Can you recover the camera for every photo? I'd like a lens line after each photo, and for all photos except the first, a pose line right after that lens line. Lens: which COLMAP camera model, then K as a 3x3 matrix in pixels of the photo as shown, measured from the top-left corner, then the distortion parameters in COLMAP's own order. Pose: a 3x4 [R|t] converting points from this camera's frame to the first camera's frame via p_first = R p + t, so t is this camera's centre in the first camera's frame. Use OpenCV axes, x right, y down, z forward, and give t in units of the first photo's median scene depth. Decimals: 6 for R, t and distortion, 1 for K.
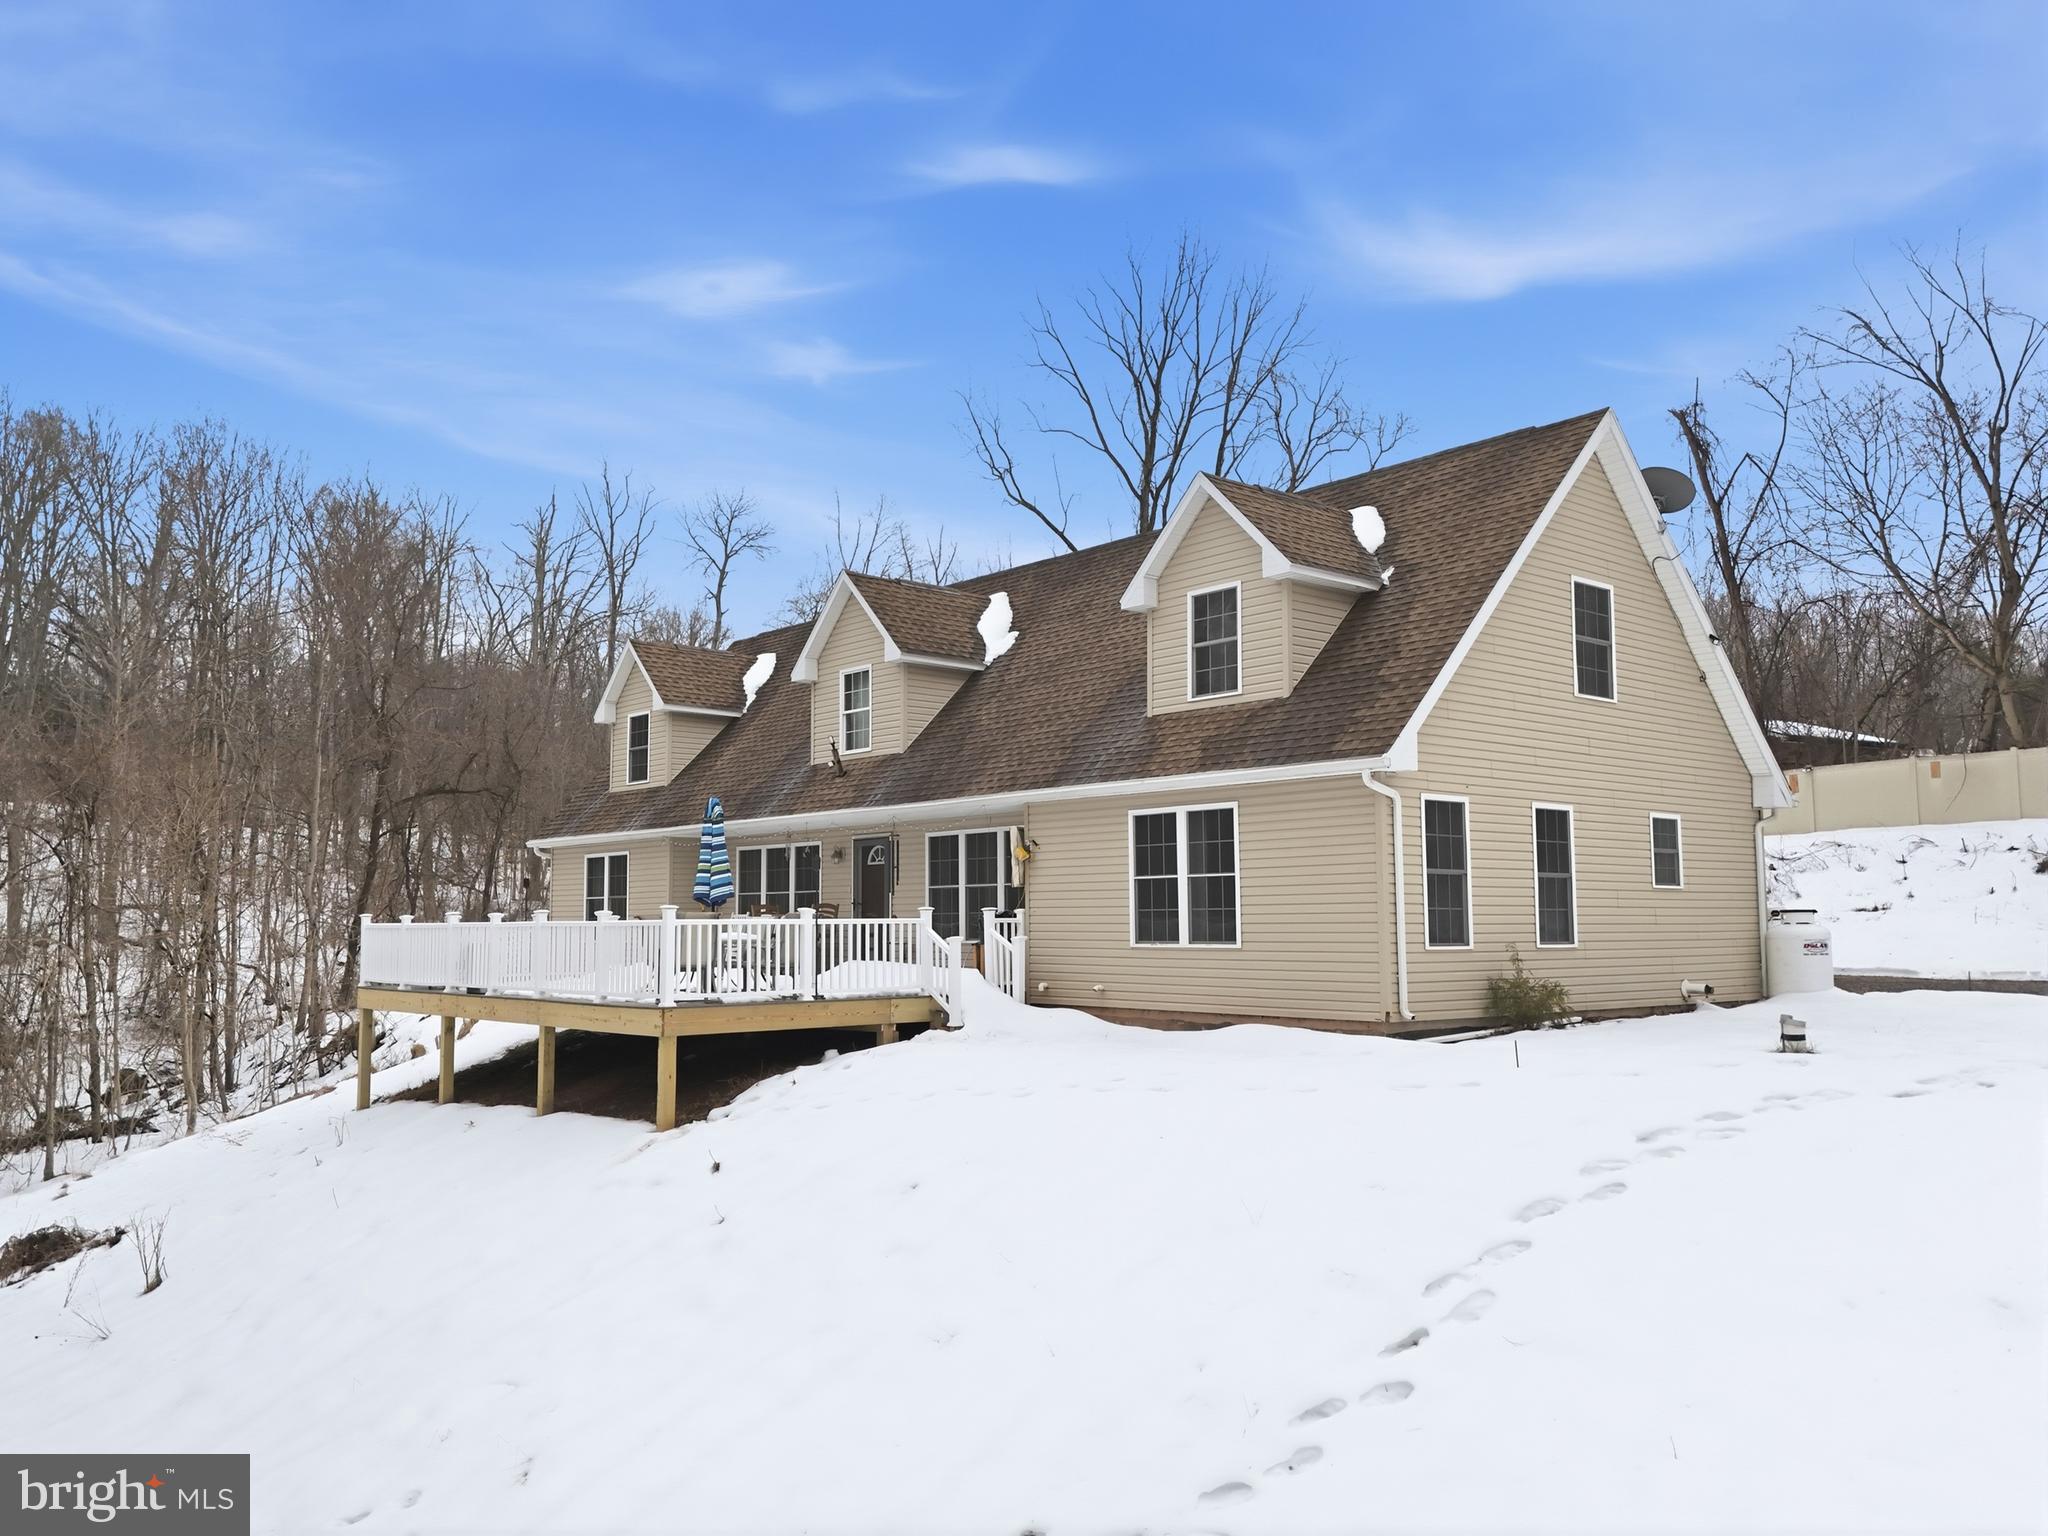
lens RADIAL K [[1470.2, 0, 1024.0], [0, 1470.2, 768.0], [0, 0, 1]] dist [0.000980, -0.001482]
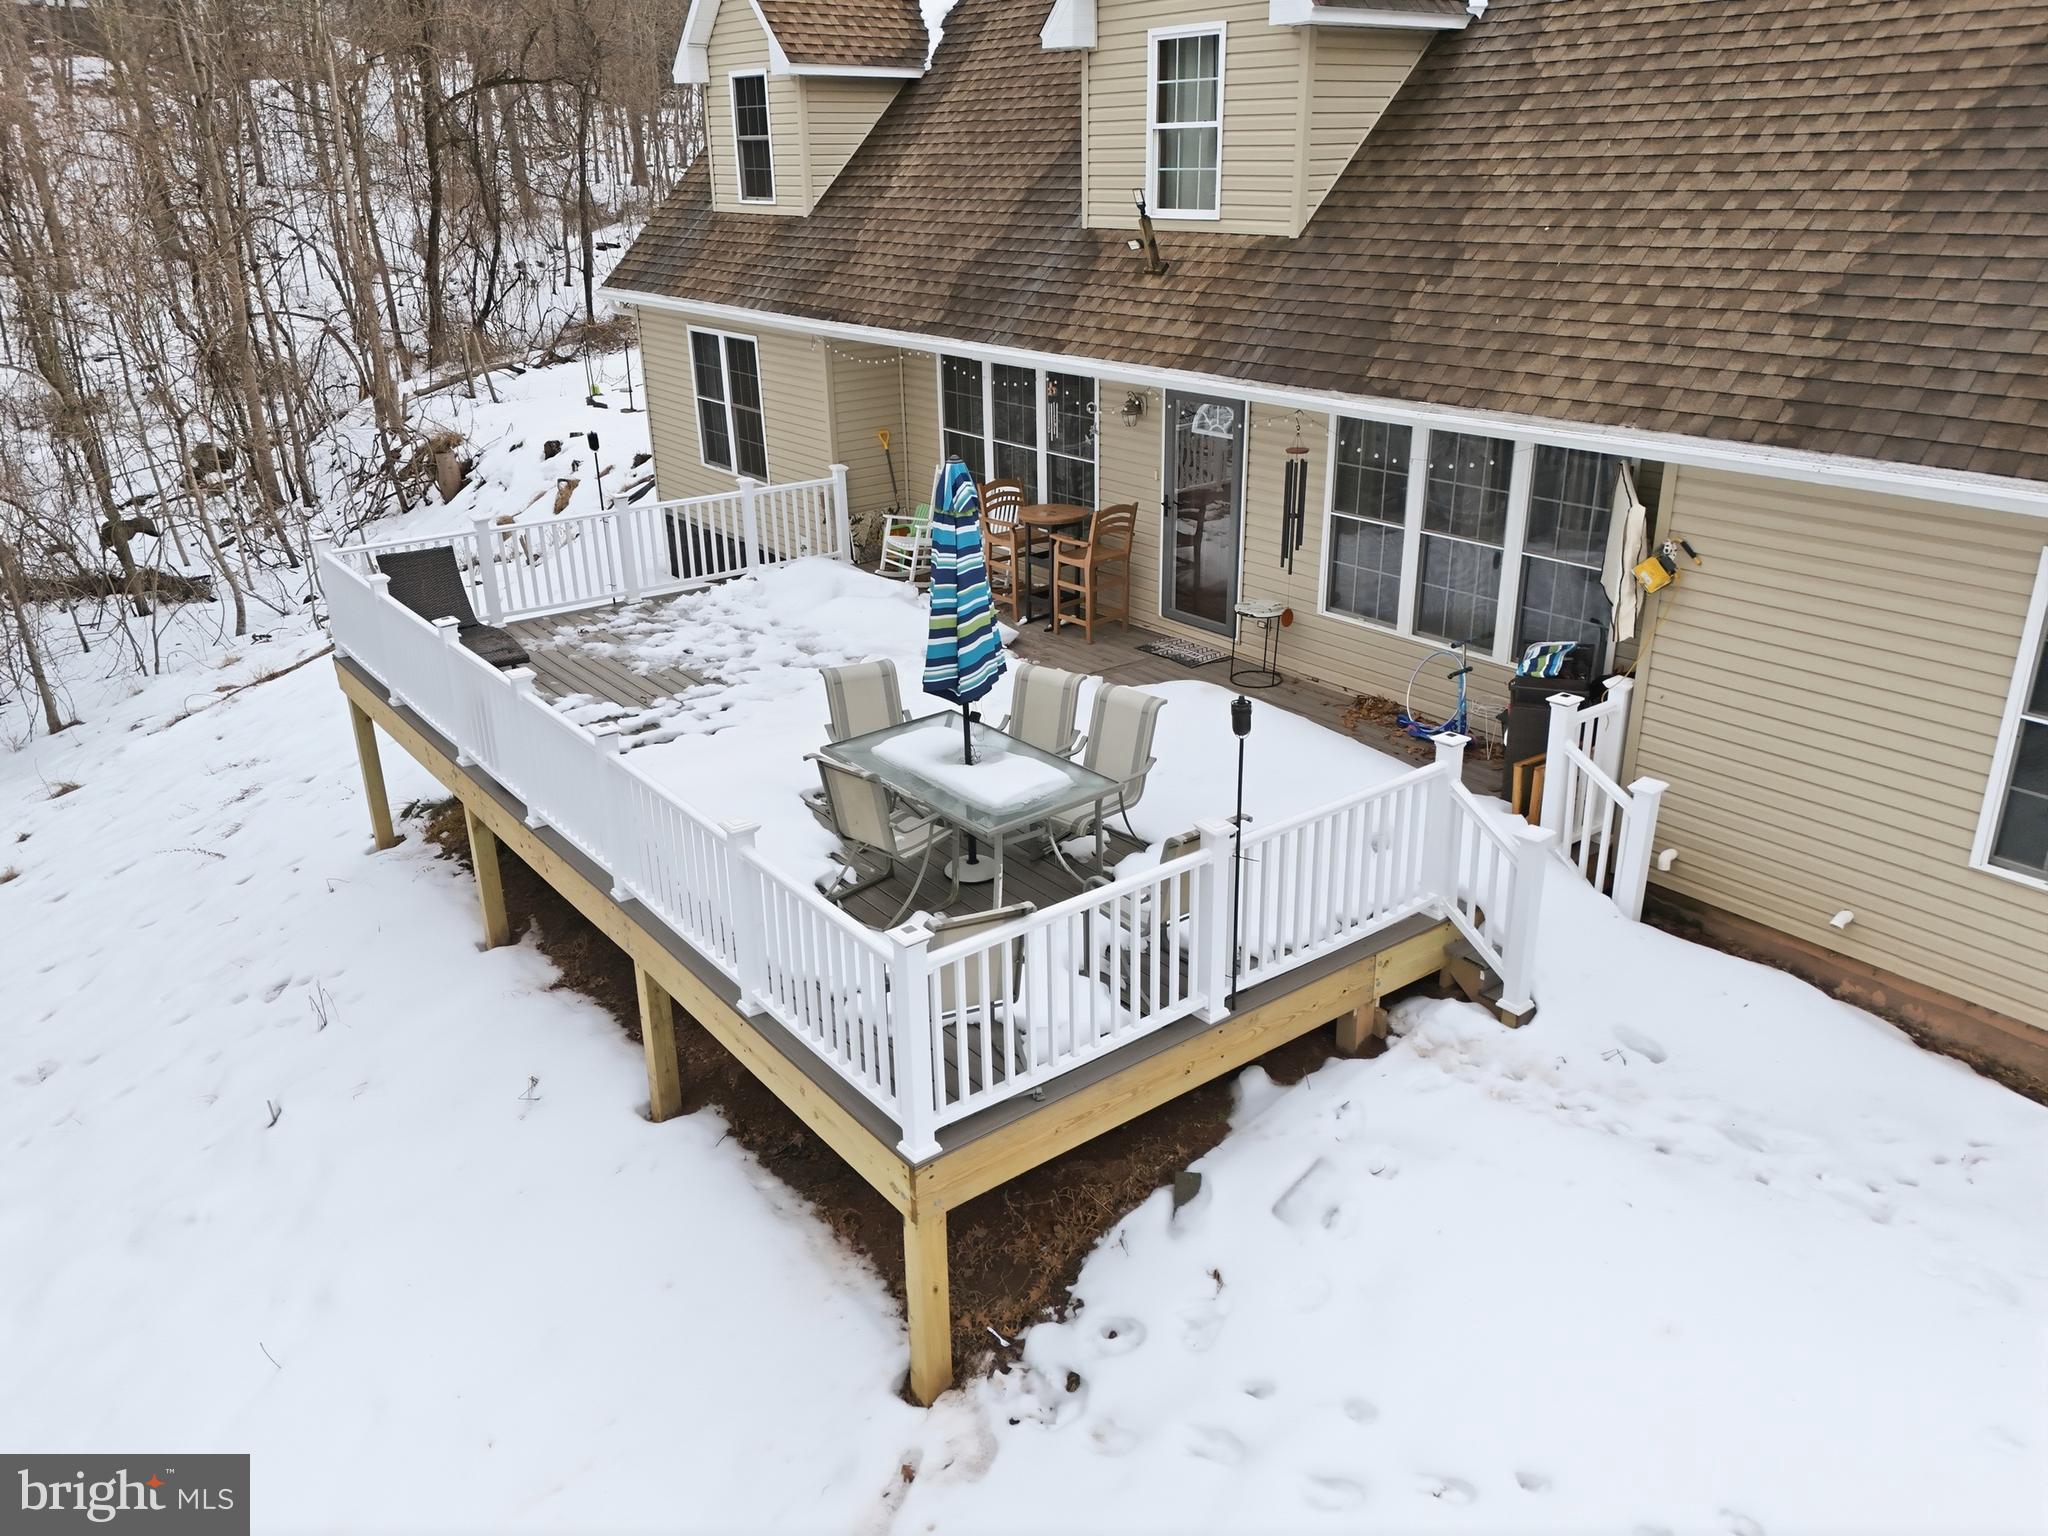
lens RADIAL K [[1486.2, 0, 1024.0], [0, 1486.2, 768.0], [0, 0, 1]] dist [0.034701, -0.000048]
pose [[0.995932, 0.026167, -0.086229, -0.113948], [0.016410, 0.888244, 0.459080, -0.075404], [0.088605, -0.458627, 0.884200, 0.433734]]
